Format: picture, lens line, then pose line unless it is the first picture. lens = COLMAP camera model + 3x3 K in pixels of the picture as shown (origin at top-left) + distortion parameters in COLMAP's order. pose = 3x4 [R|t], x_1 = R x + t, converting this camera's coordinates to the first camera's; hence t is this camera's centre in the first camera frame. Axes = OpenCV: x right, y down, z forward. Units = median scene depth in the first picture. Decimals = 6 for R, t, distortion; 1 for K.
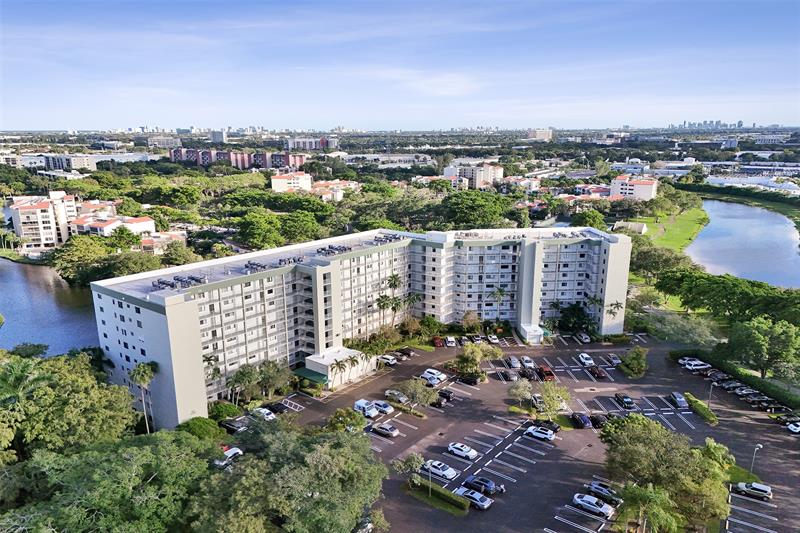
lens RADIAL K [[569.3, 0, 373.7], [0, 569.3, 274.7], [0, 0, 1]] dist [0.039925, 0.000557]
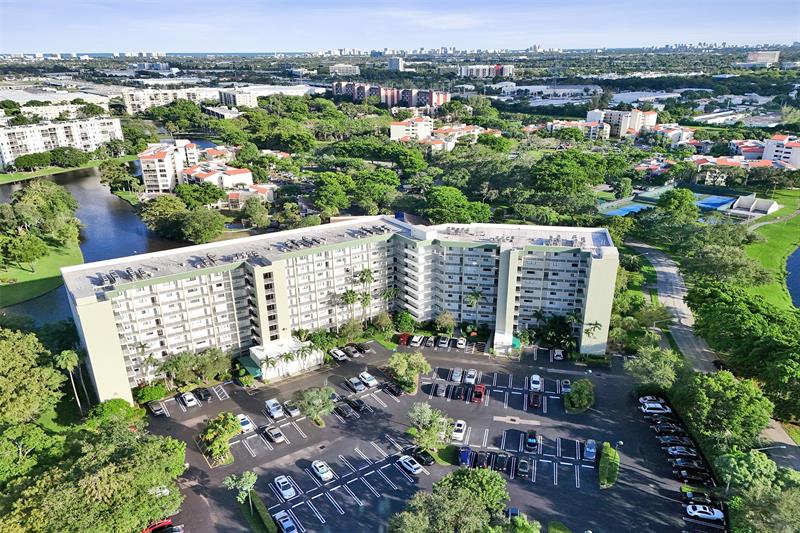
lens RADIAL K [[567.7, 0, 385.4], [0, 567.7, 268.2], [0, 0, 1]] dist [0.064424, -0.056186]
pose [[0.960589, 0.089991, -0.263002, 0.328260], [-0.060502, 0.991149, 0.118164, -0.121513], [0.271308, -0.097595, 0.957532, 0.046520]]
